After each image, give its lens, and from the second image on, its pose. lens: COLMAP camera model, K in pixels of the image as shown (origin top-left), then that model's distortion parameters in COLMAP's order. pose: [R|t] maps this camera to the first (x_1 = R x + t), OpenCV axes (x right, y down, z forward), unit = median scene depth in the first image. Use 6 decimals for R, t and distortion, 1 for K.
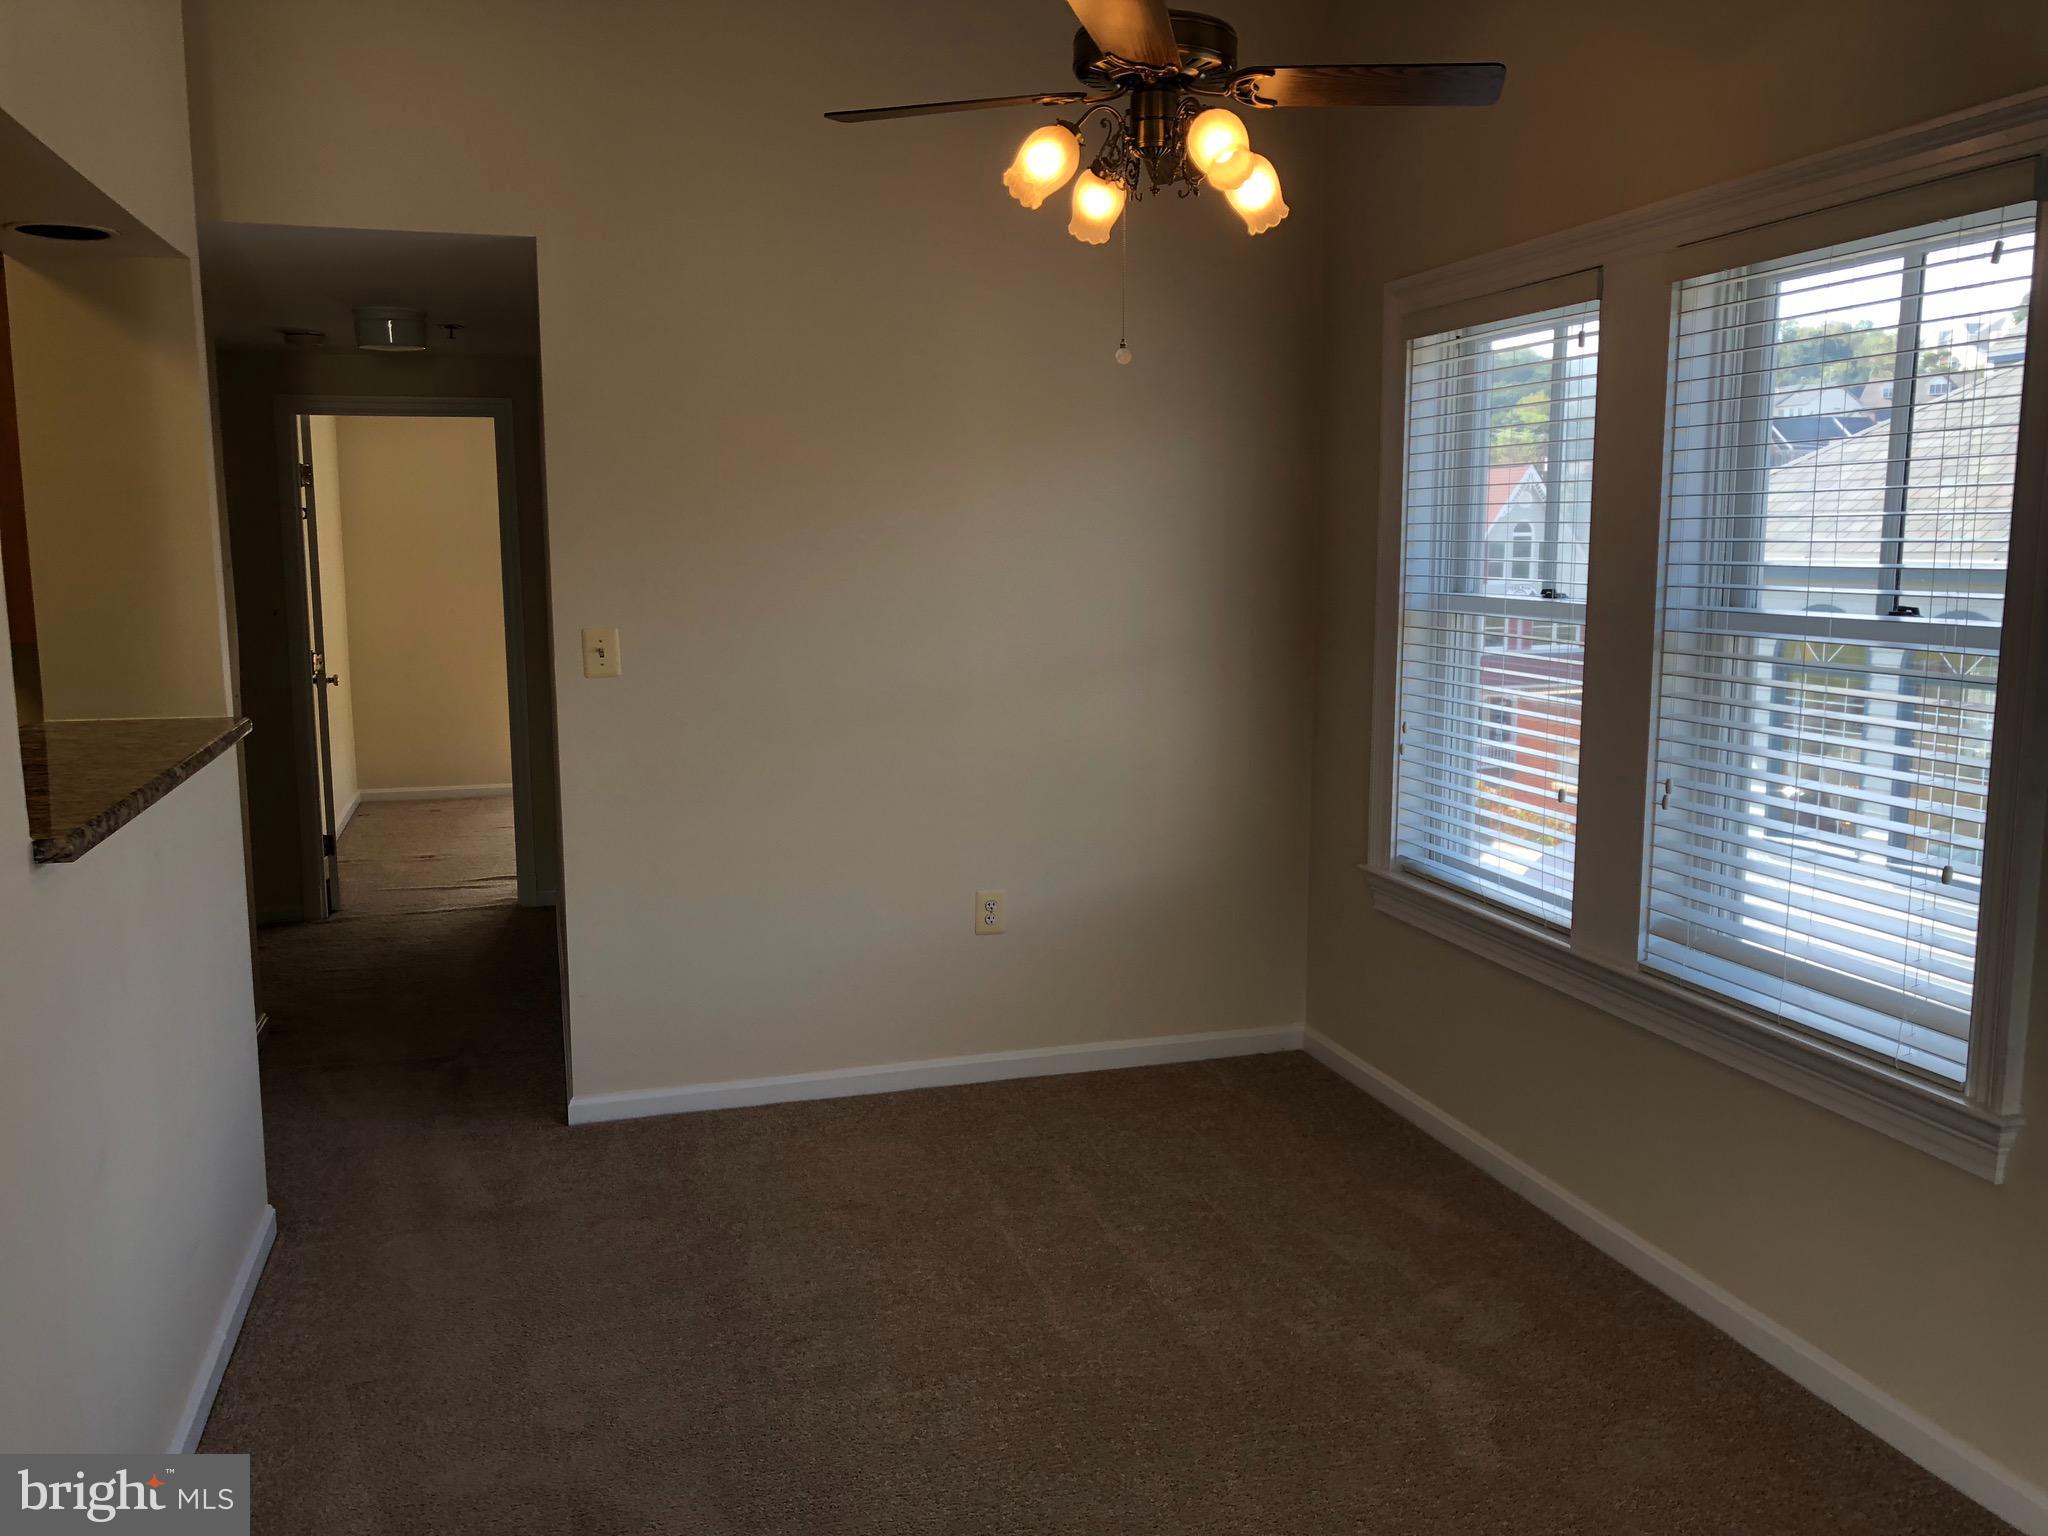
lens RADIAL K [[1694.3, 0, 1029.8], [0, 1694.3, 780.5], [0, 0, 1]] dist [0.013584, 0.015449]
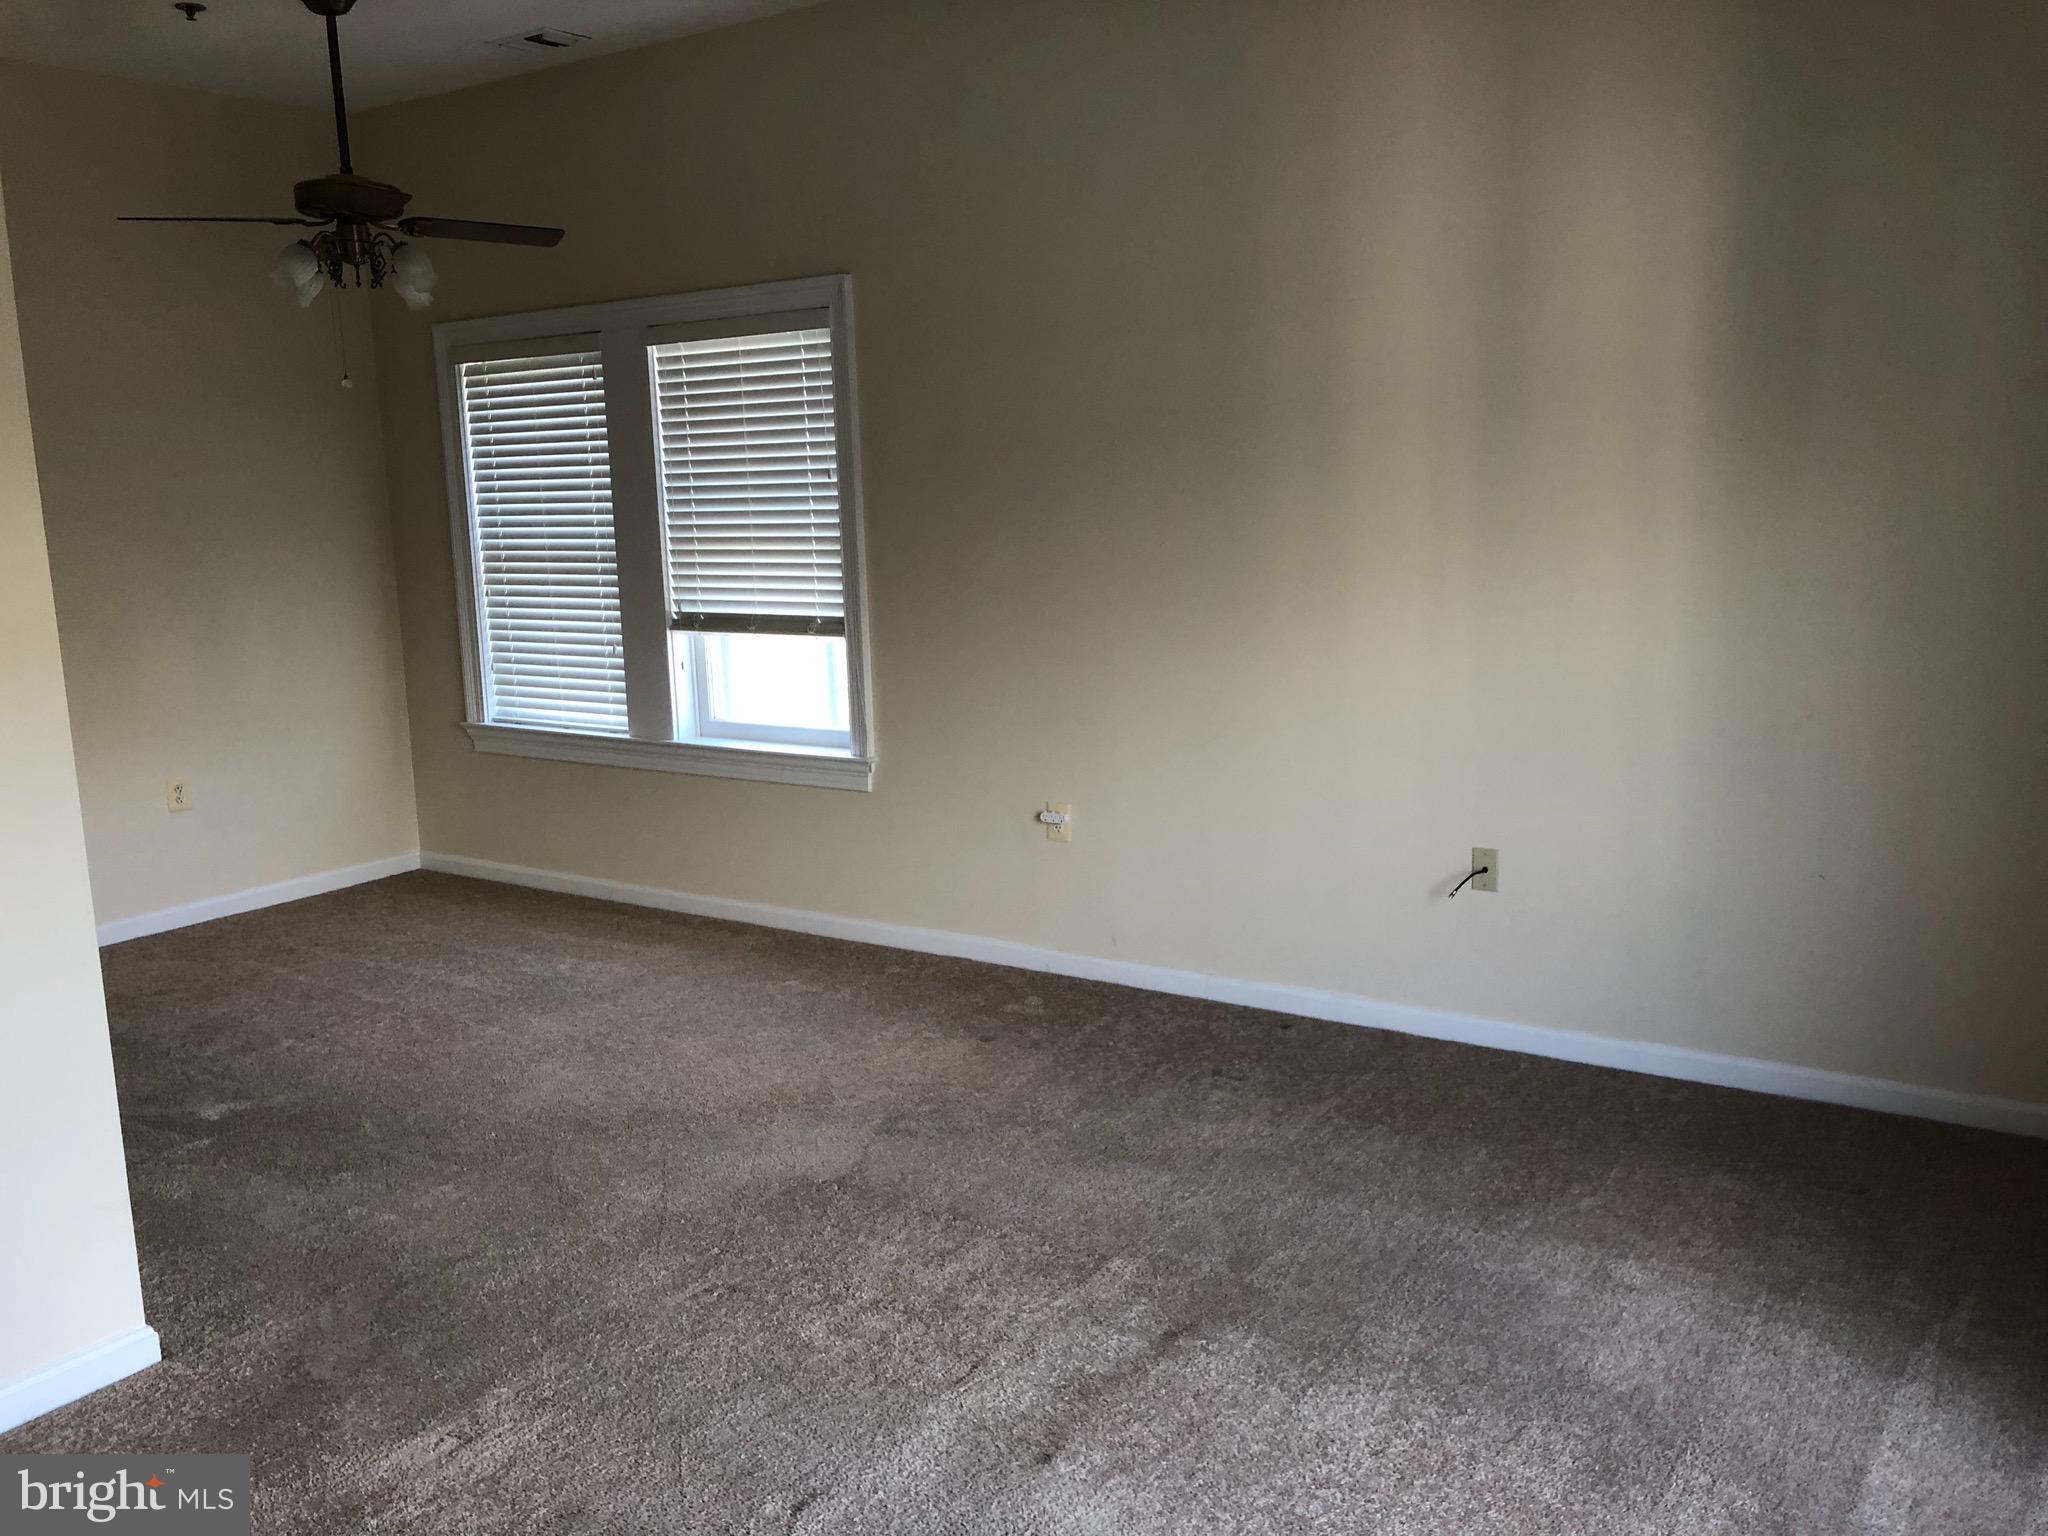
lens RADIAL K [[1698.5, 0, 1024.0], [0, 1698.5, 768.0], [0, 0, 1]] dist [0.100064, -0.155789]
pose [[0.781523, -0.127788, 0.610649, -0.464081], [0.122349, 0.991184, 0.050836, 0.101892], [-0.611762, 0.034983, 0.790268, -0.641233]]
